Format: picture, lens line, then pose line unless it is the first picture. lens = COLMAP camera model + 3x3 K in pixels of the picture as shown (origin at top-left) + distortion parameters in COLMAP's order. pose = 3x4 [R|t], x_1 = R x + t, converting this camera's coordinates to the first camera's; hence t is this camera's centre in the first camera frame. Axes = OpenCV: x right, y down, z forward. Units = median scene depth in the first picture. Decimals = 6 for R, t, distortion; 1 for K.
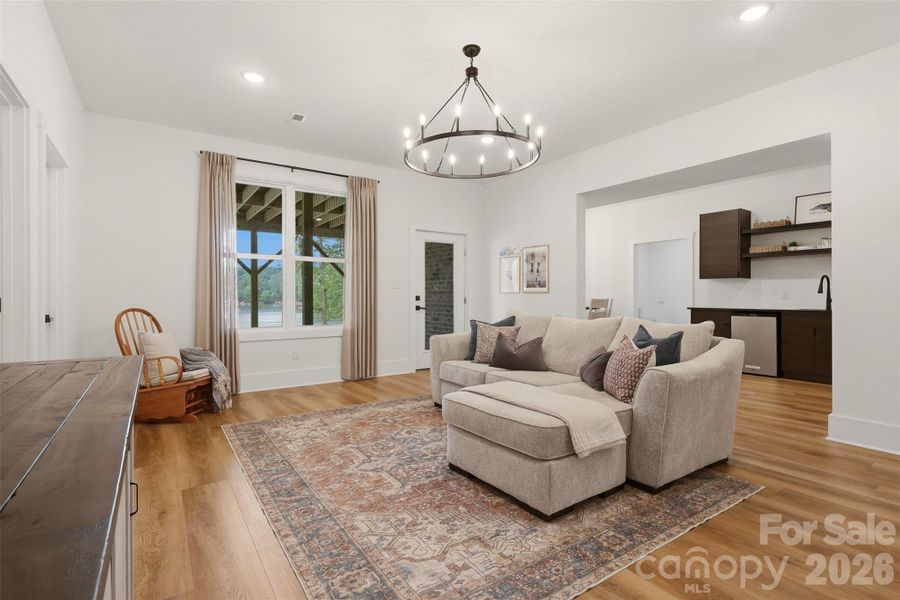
lens RADIAL K [[428.2, 0, 447.8], [0, 428.2, 299.3], [0, 0, 1]] dist [0.002015, 0.000893]
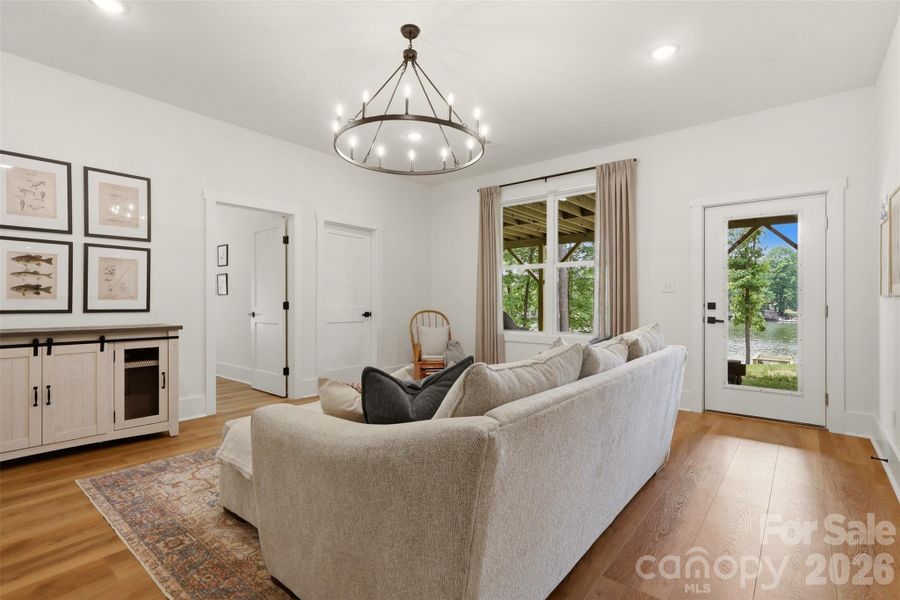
lens RADIAL K [[428.2, 0, 447.8], [0, 428.2, 299.3], [0, 0, 1]] dist [0.002015, 0.000893]
pose [[0.274126, -0.002721, -0.961690, 0.614591], [-0.006996, 0.999964, -0.004823, -0.008471], [0.961668, 0.008050, 0.274098, 0.530798]]
